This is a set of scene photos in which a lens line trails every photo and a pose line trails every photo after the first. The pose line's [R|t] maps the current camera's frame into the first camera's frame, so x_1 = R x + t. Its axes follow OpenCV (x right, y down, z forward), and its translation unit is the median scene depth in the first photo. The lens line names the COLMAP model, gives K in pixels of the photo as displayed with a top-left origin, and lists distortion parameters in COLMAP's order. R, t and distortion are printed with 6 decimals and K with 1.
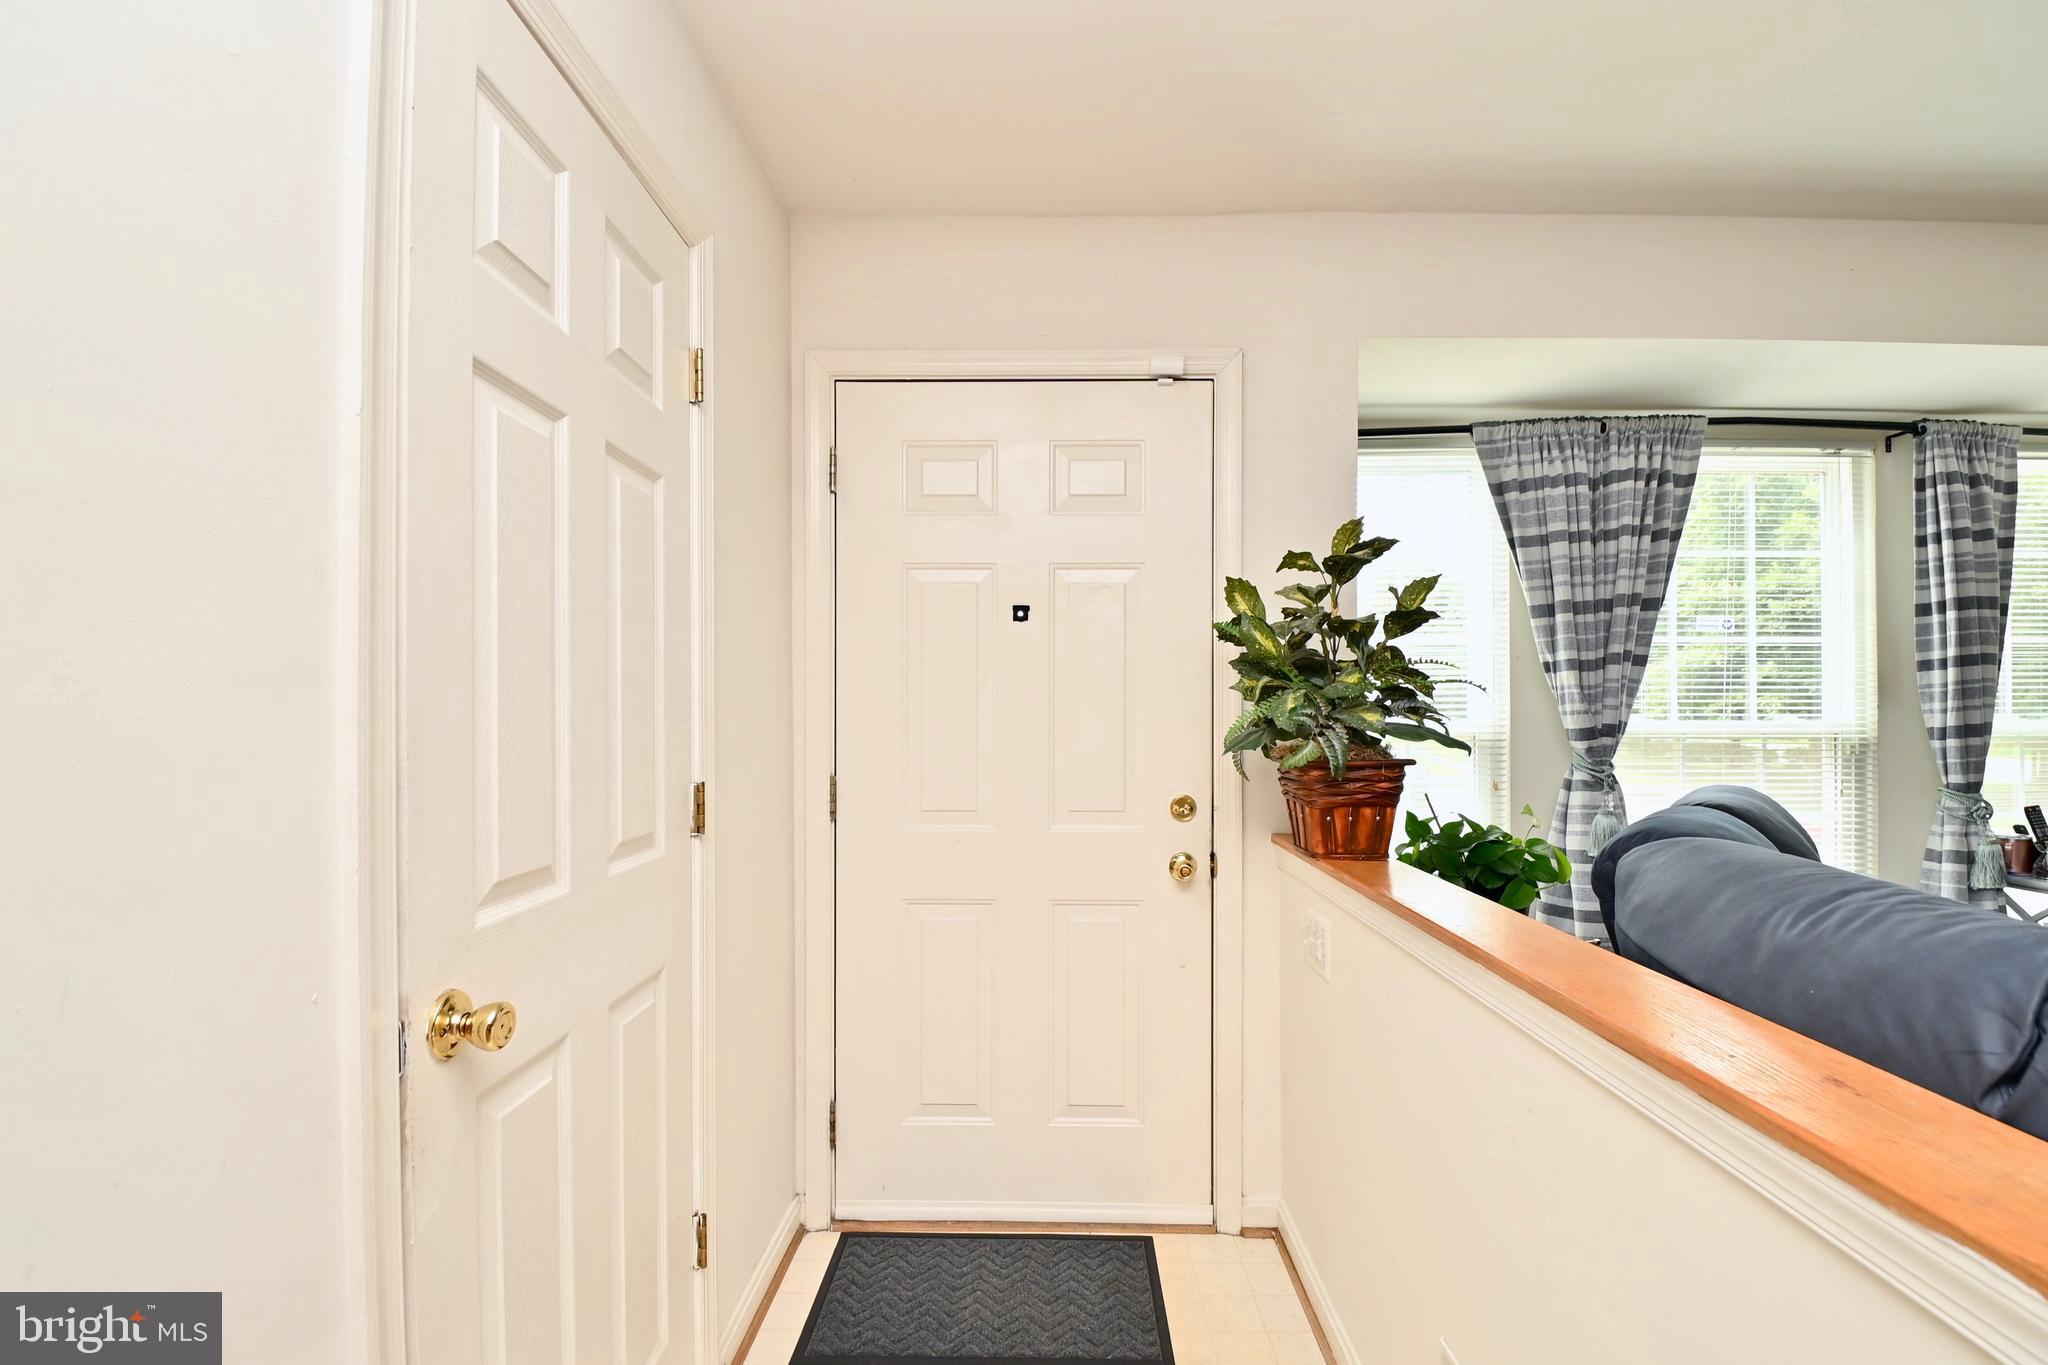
lens RADIAL K [[898.4, 0, 1031.1], [0, 898.4, 711.0], [0, 0, 1]] dist [0.000748, -0.016136]
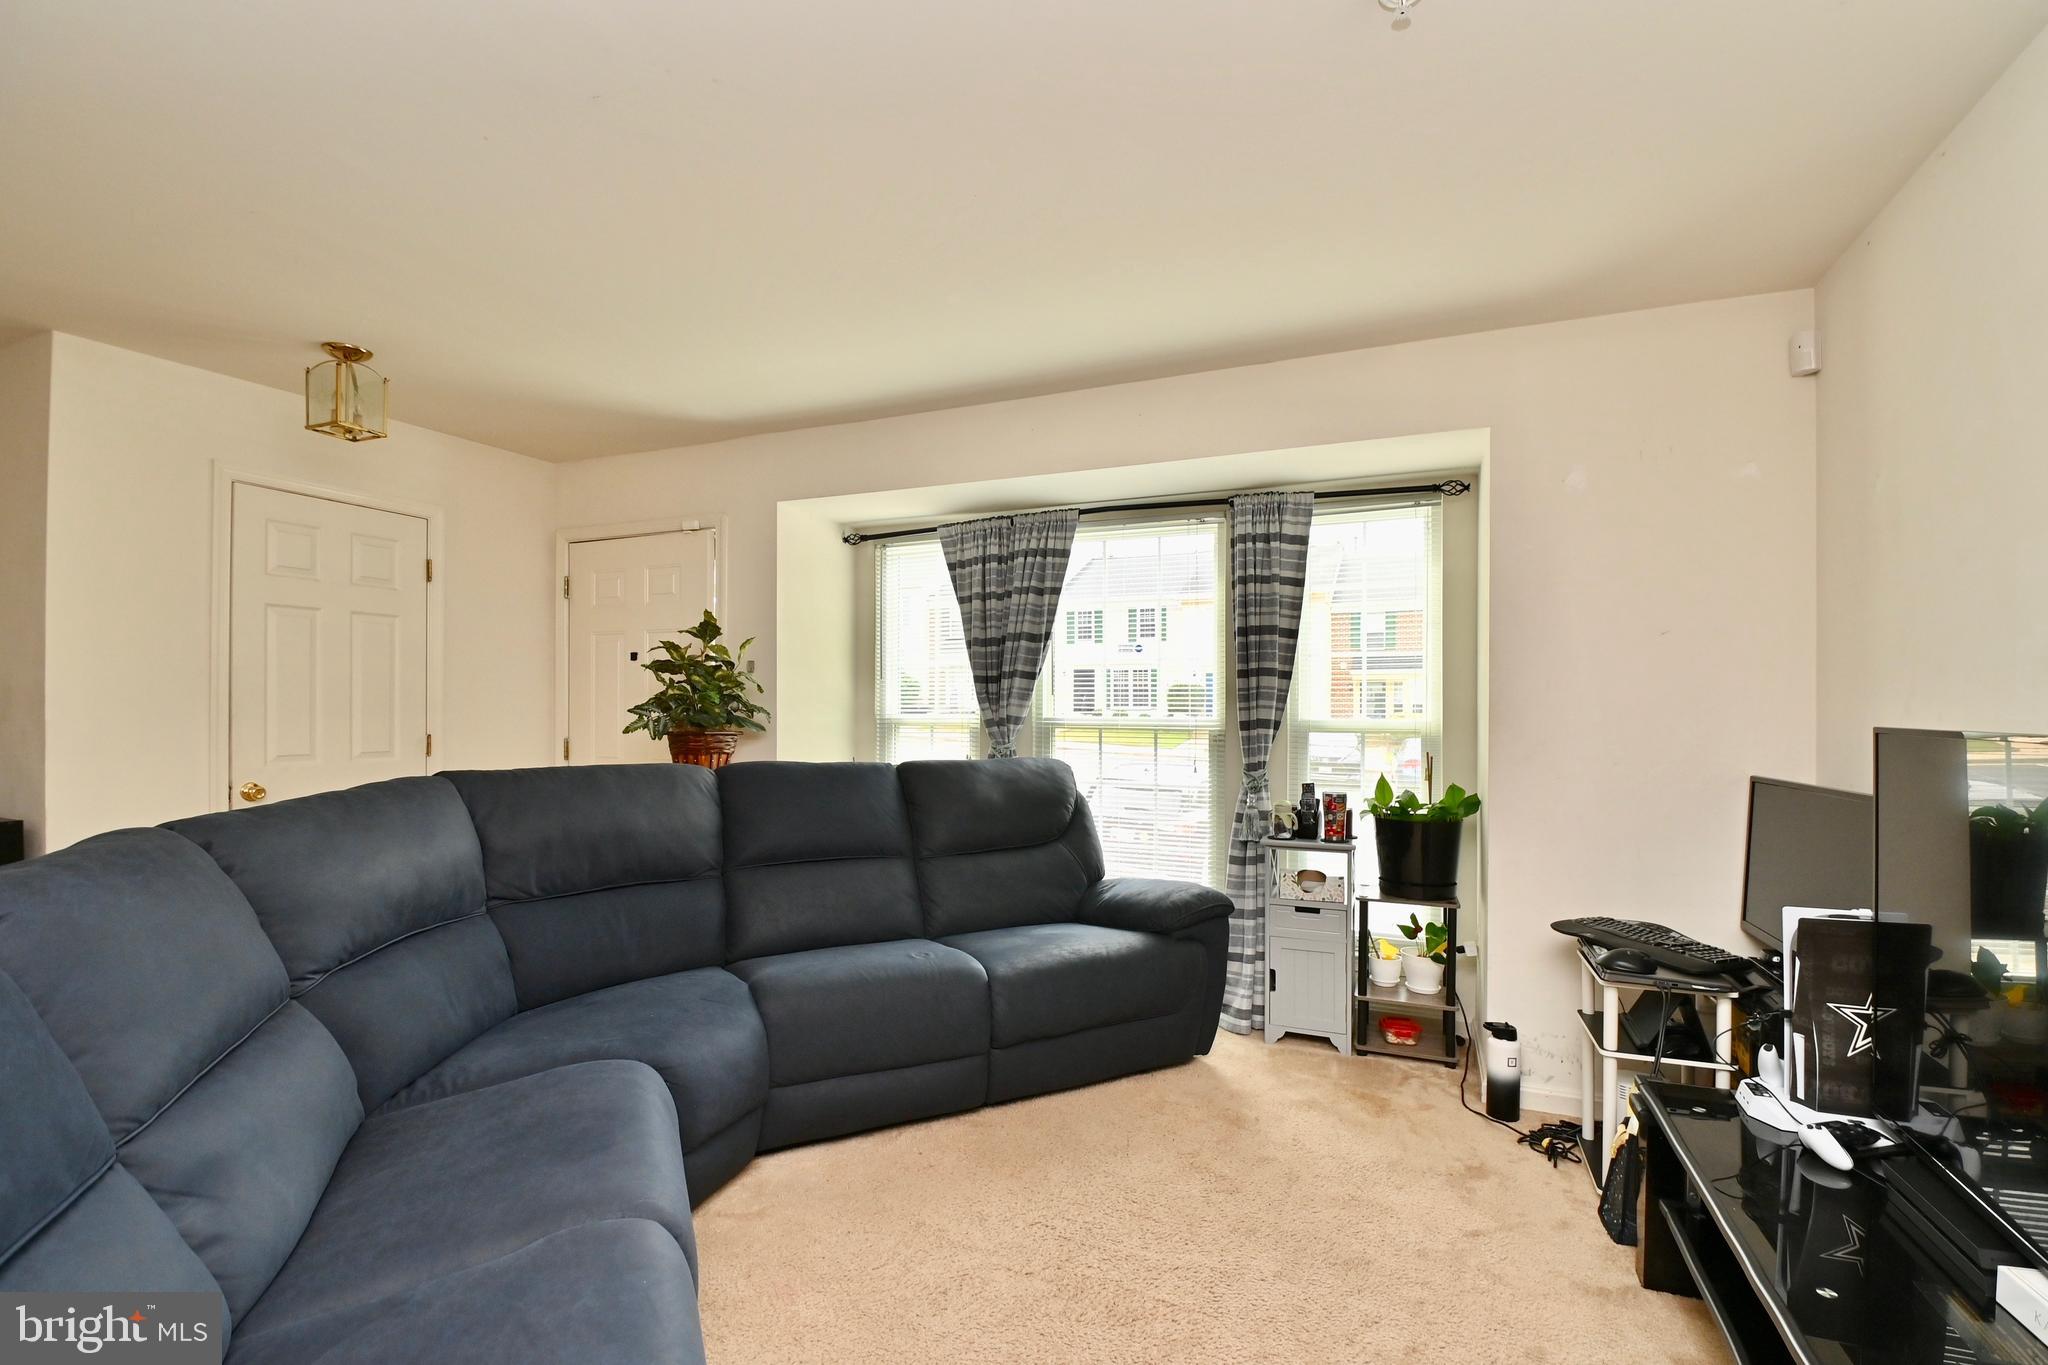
lens RADIAL K [[898.4, 0, 1031.1], [0, 898.4, 711.0], [0, 0, 1]] dist [0.000748, -0.016136]
pose [[0.926800, 0.004793, -0.375525, 1.245737], [-0.006558, 0.999973, -0.003422, 0.007310], [0.375498, 0.005634, 0.926806, -0.394603]]
